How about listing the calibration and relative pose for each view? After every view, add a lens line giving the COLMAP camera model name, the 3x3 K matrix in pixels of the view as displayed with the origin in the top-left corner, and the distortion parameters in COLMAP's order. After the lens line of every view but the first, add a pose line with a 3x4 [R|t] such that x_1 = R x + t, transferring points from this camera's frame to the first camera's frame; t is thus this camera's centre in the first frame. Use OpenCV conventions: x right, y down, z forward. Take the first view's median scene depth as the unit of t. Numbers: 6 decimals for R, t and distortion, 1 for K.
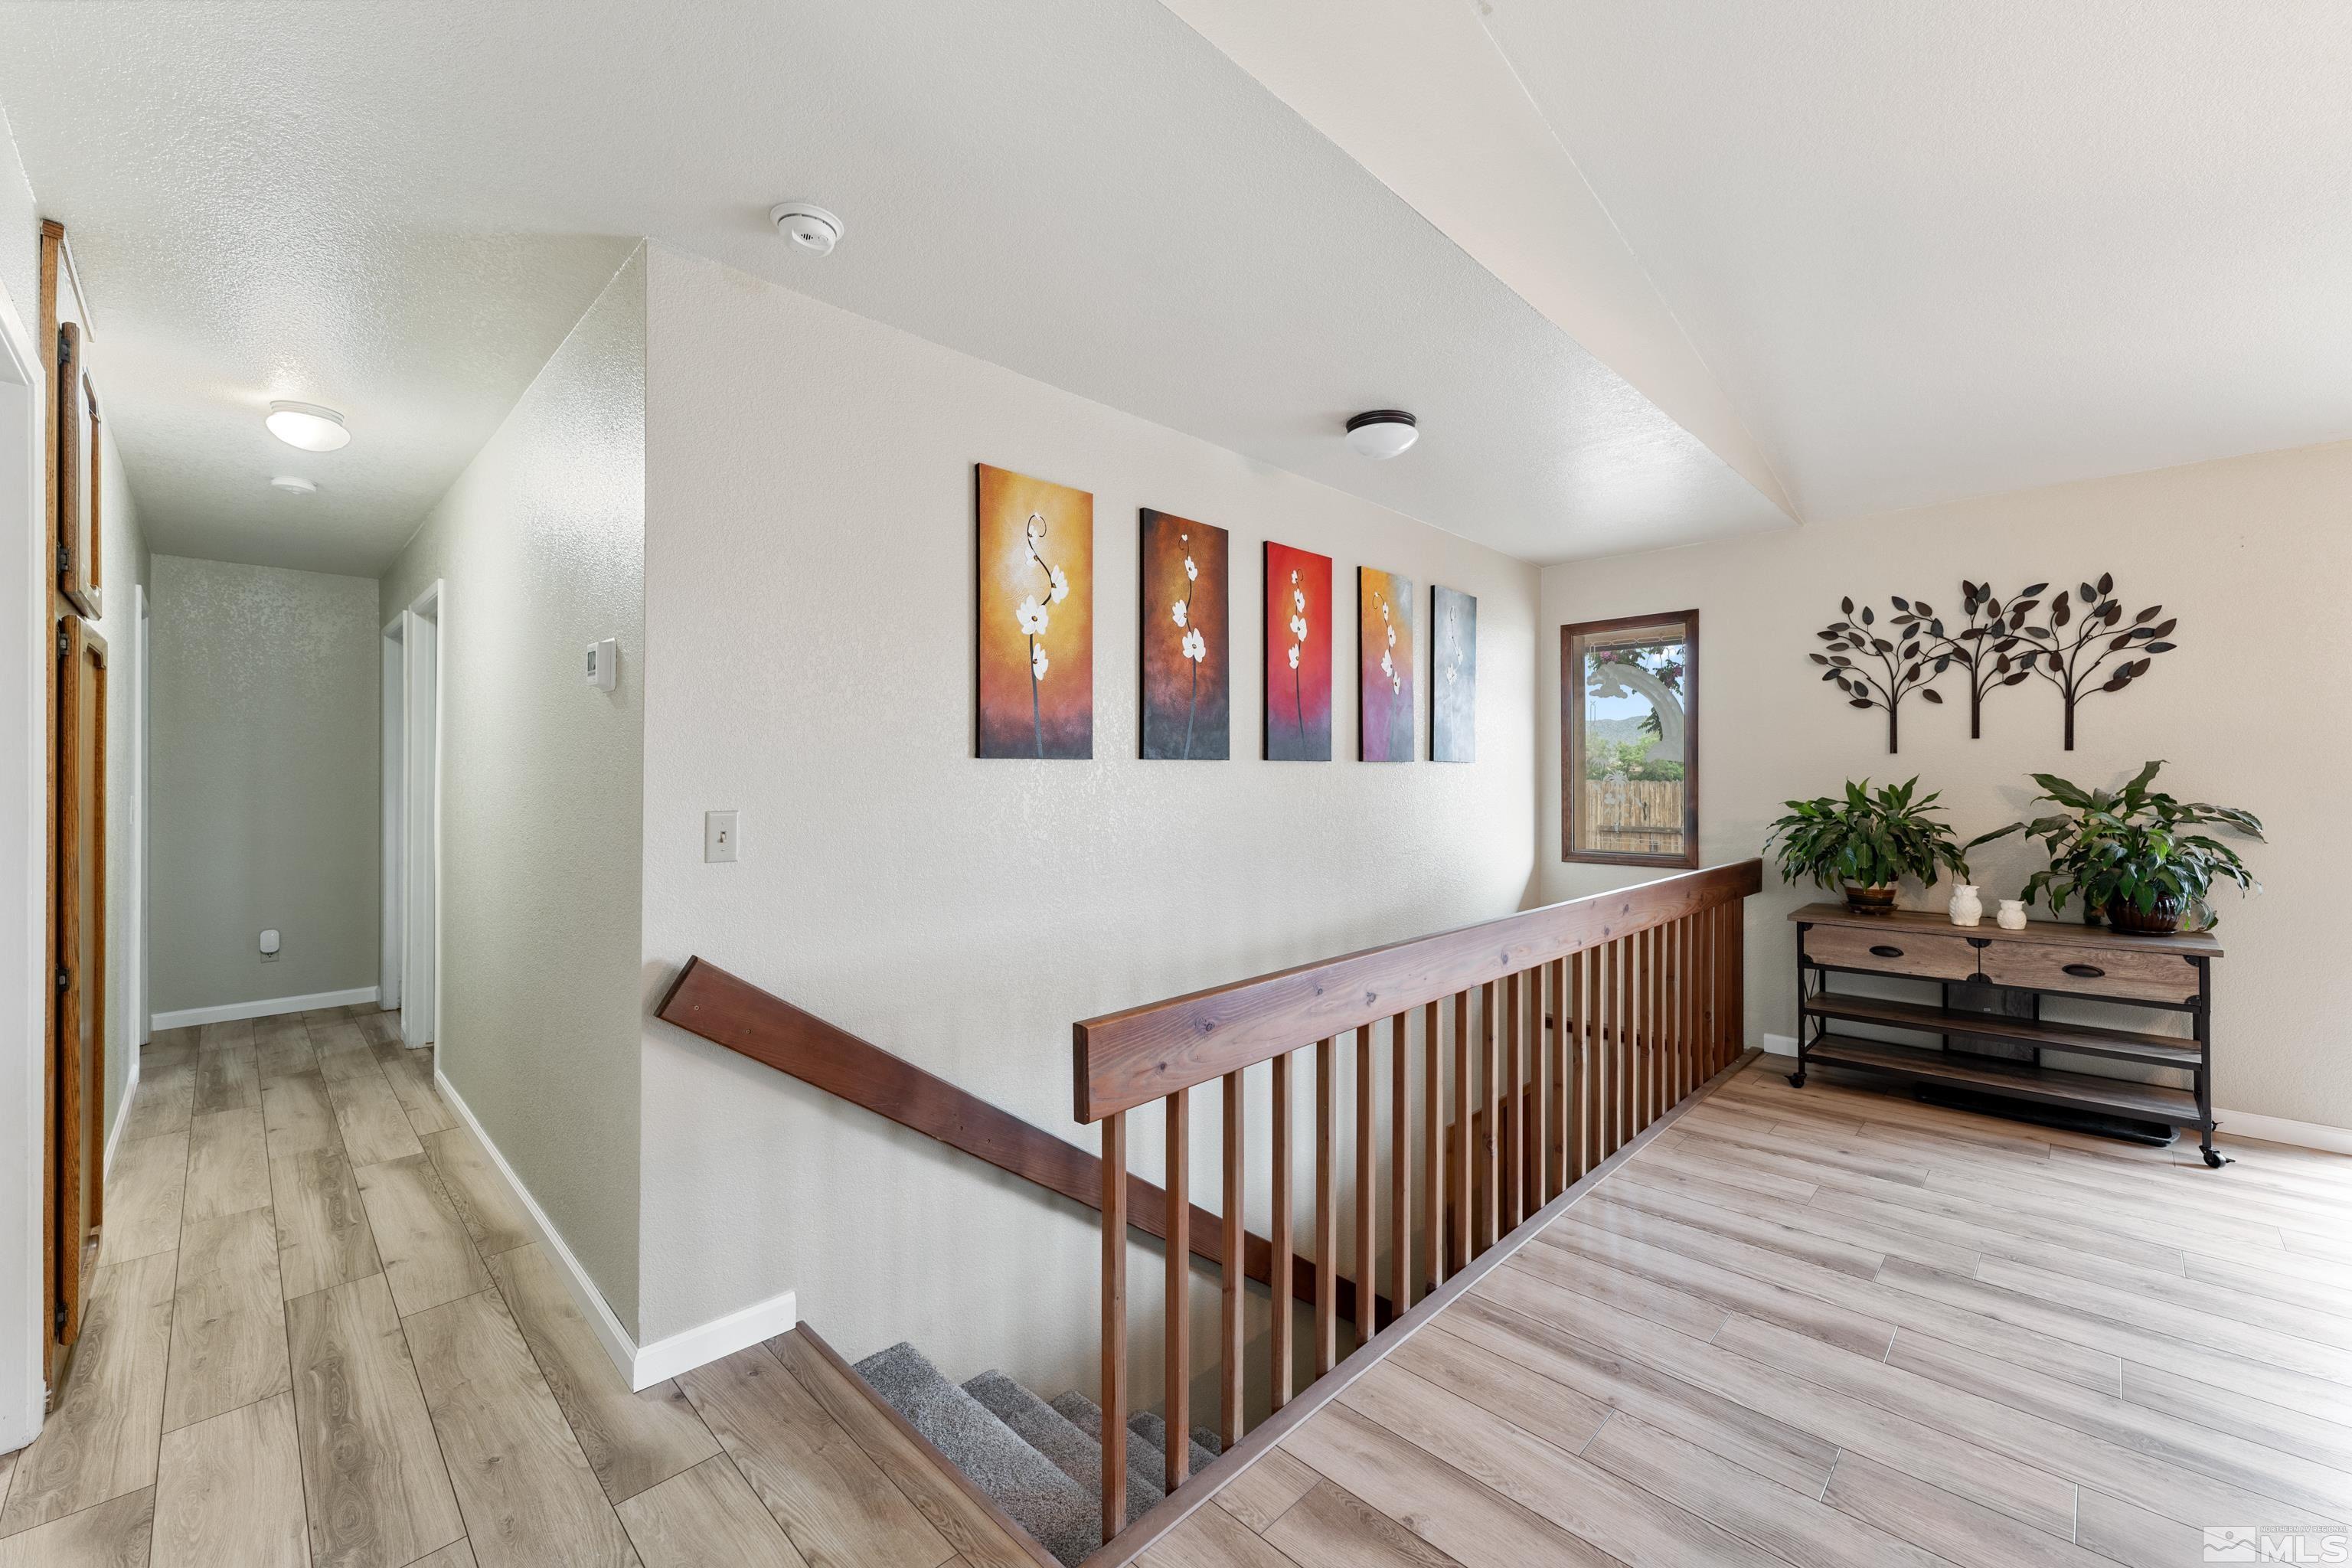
lens RADIAL K [[937.8, 0, 1186.3], [0, 937.8, 773.6], [0, 0, 1]] dist [0.002431, 0.000050]
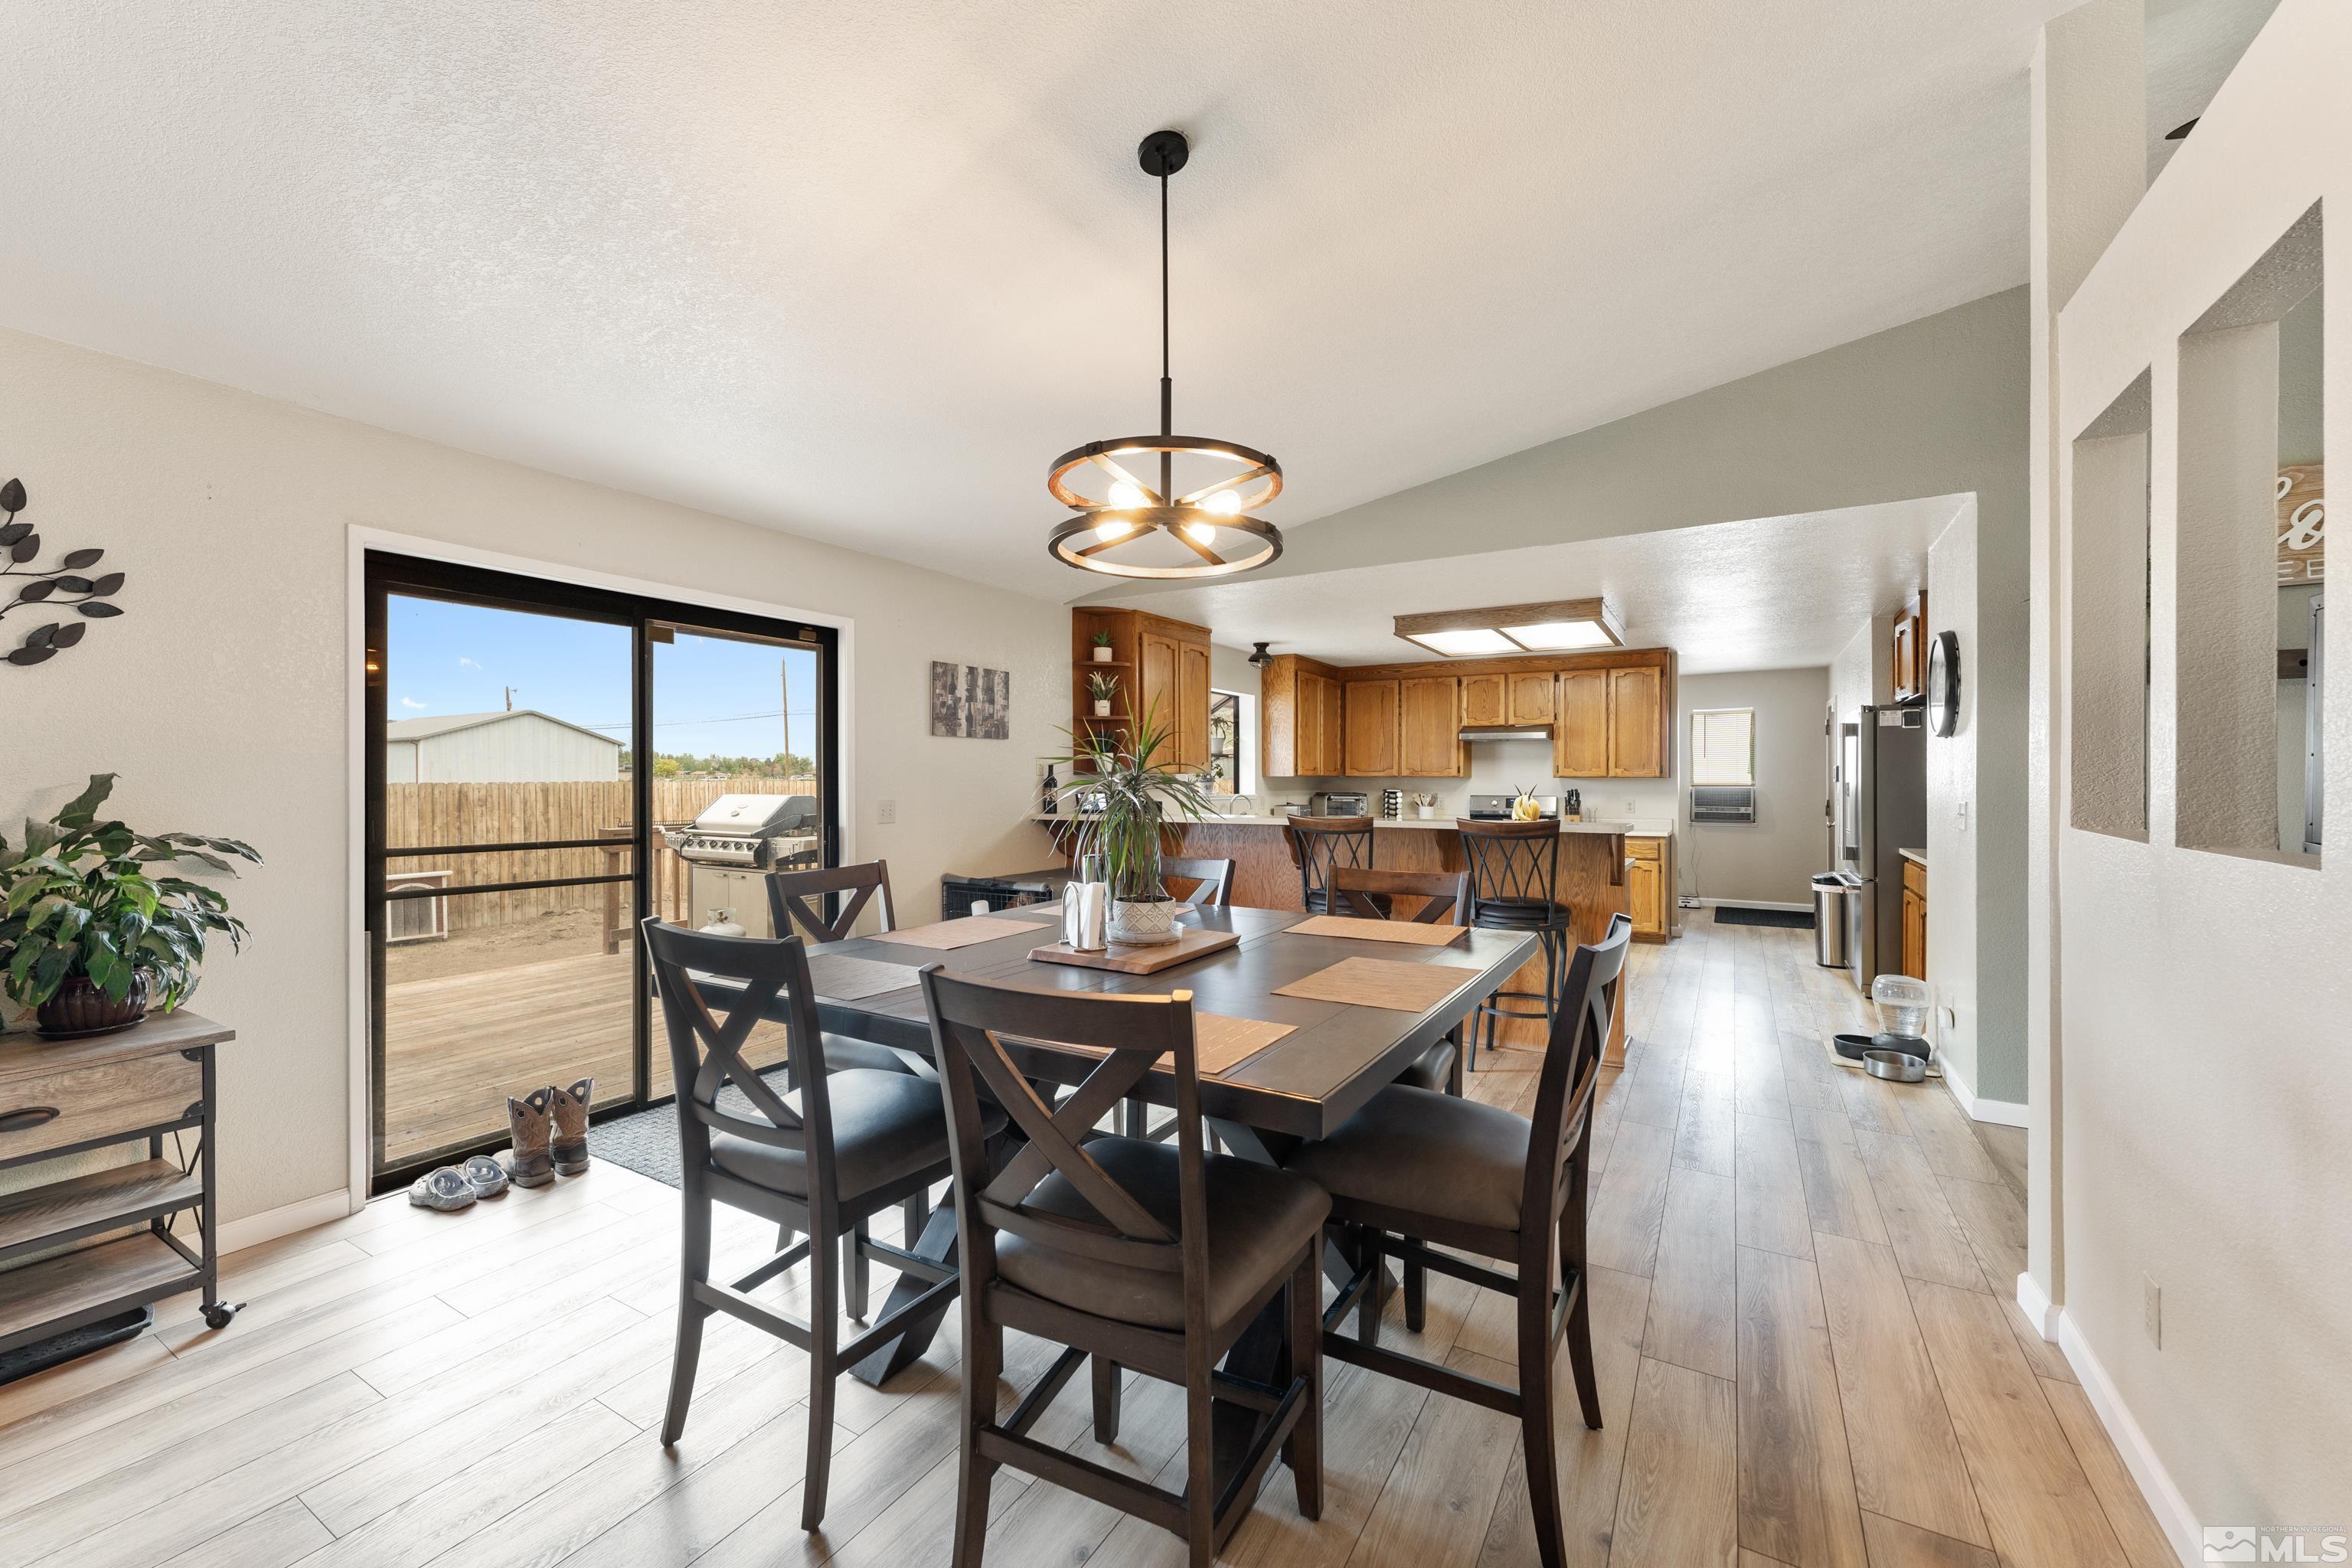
lens RADIAL K [[937.8, 0, 1180.0], [0, 937.8, 779.0], [0, 0, 1]] dist [0.002431, 0.000050]
pose [[-0.243786, 0.000028, 0.969829, 0.166095], [-0.004663, 0.999988, -0.001202, -0.012203], [-0.969818, -0.004815, -0.243783, 0.389201]]
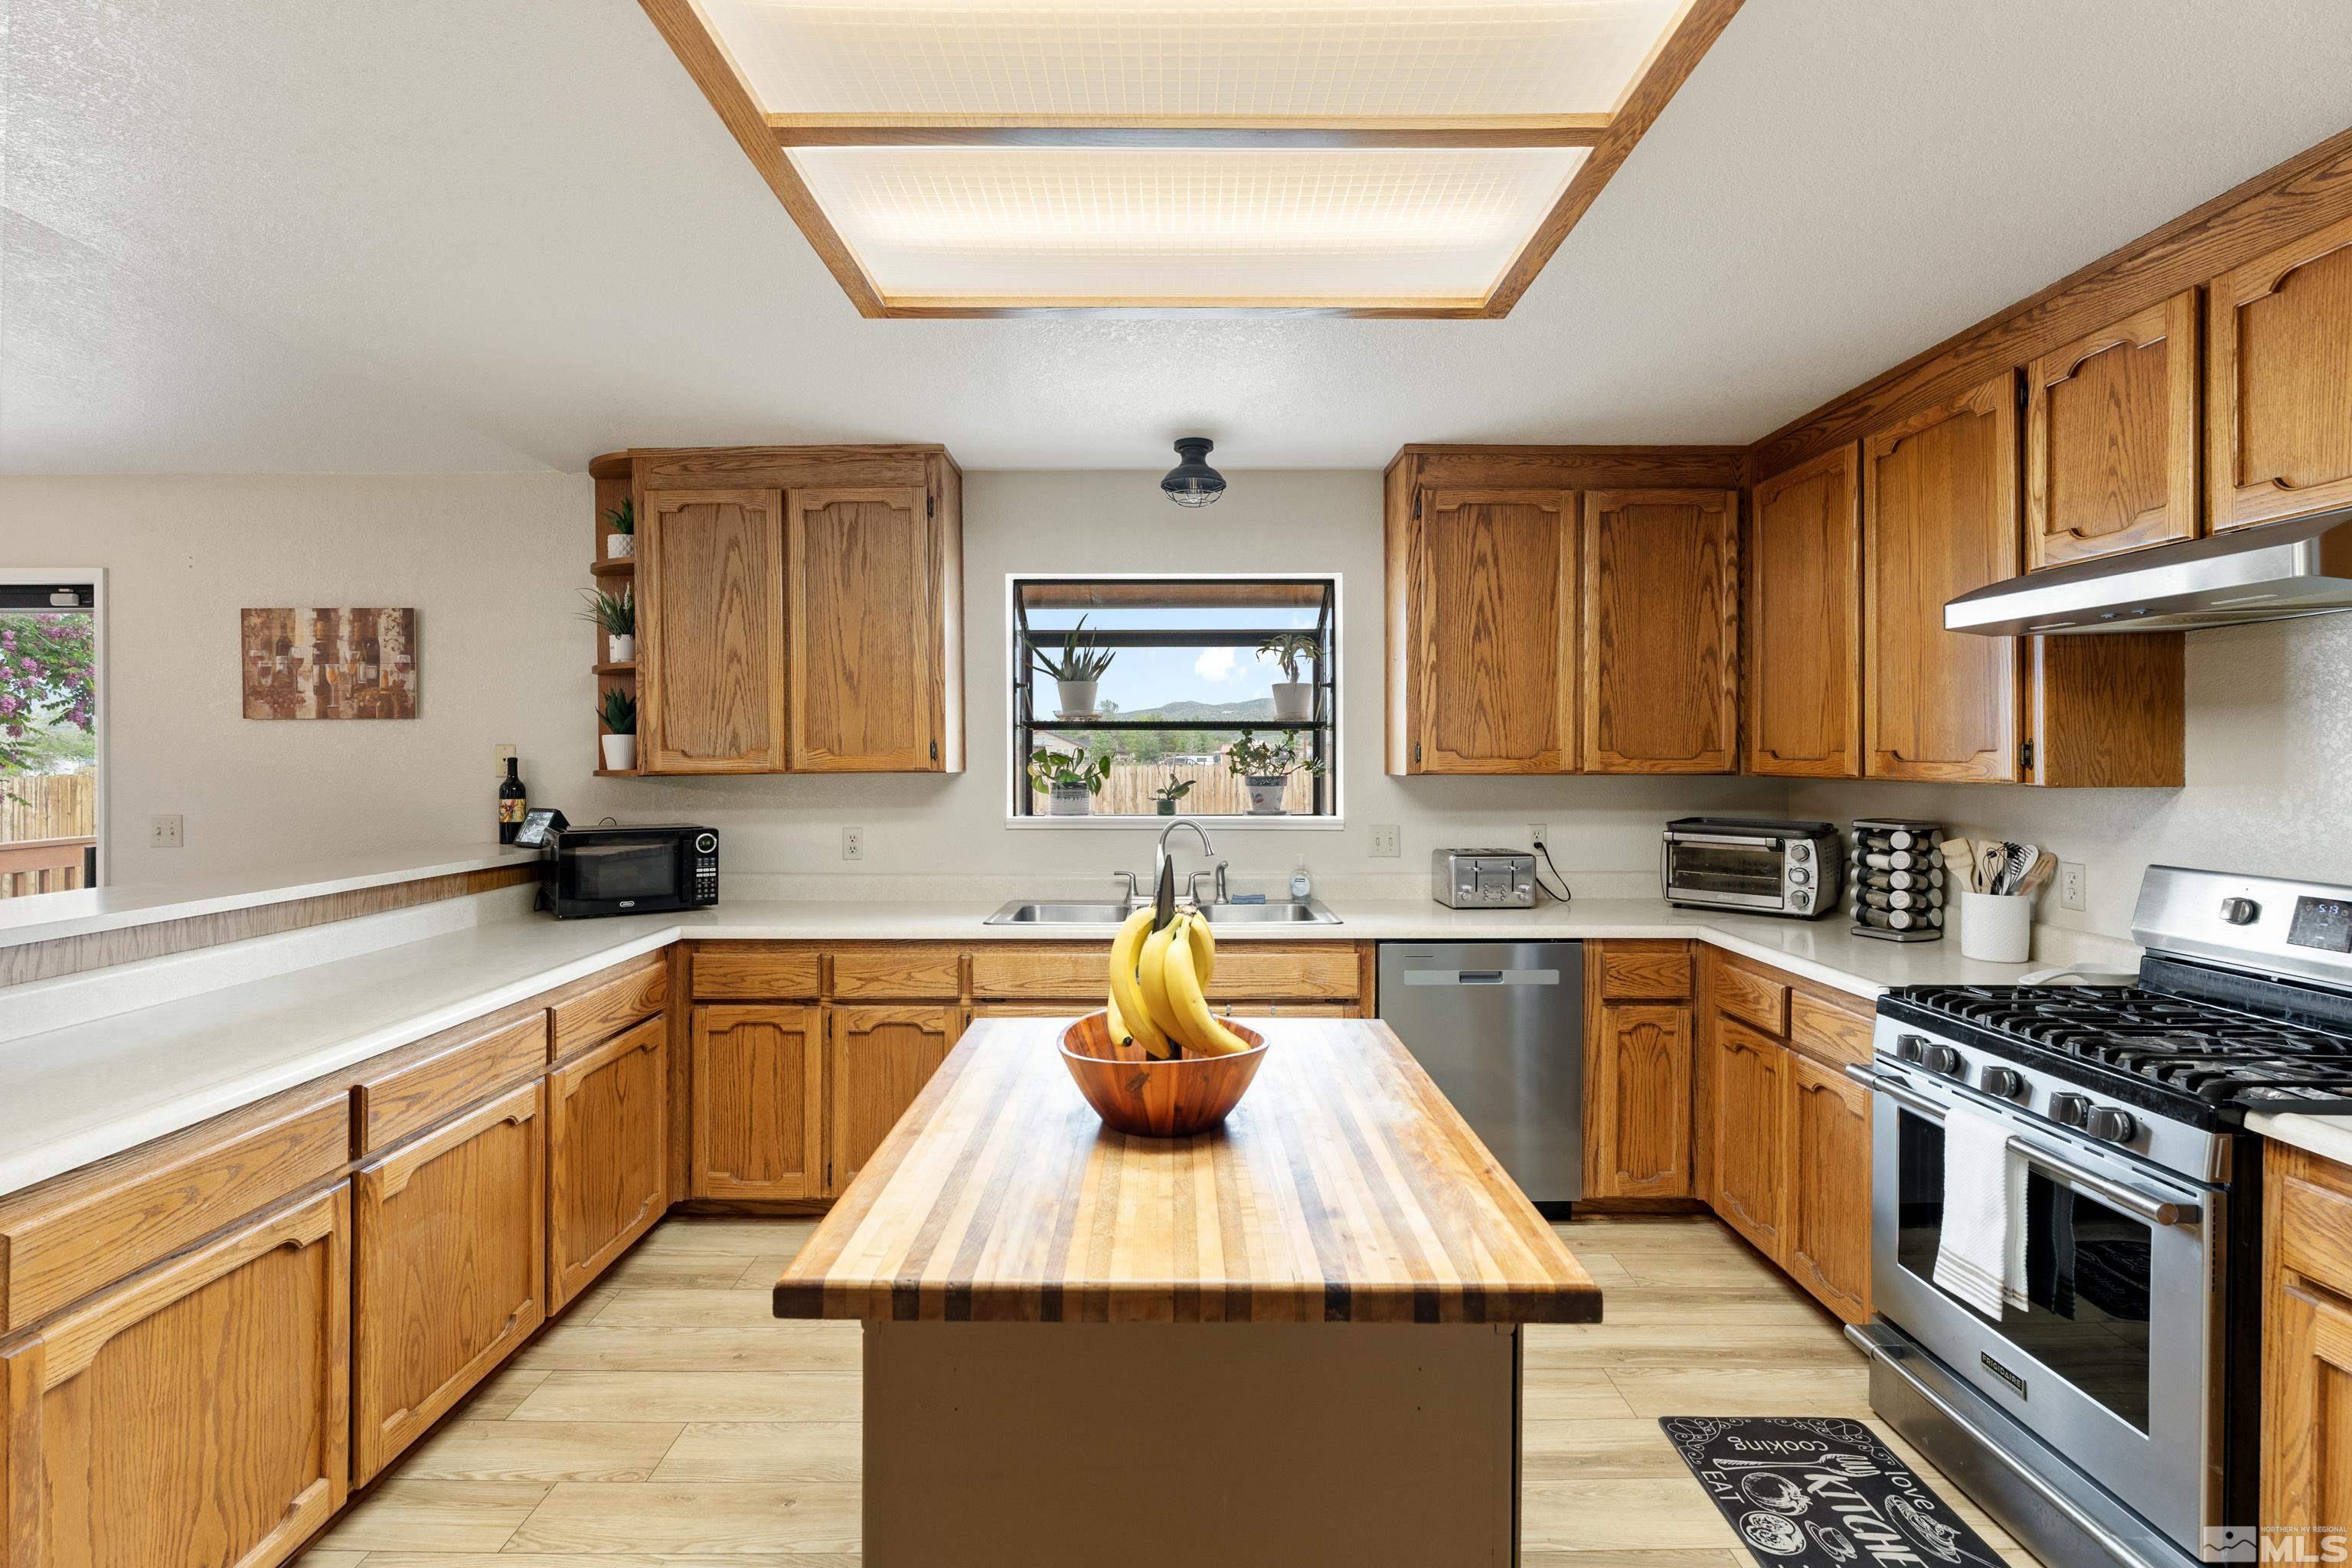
lens RADIAL K [[1081.1, 0, 1177.7], [0, 1081.1, 760.9], [0, 0, 1]] dist [-0.000176, -0.000249]
pose [[0.706839, -0.005917, 0.707350, 1.486165], [0.000005, 0.999965, 0.008360, -0.044148], [-0.707375, -0.005906, 0.706814, -0.997648]]
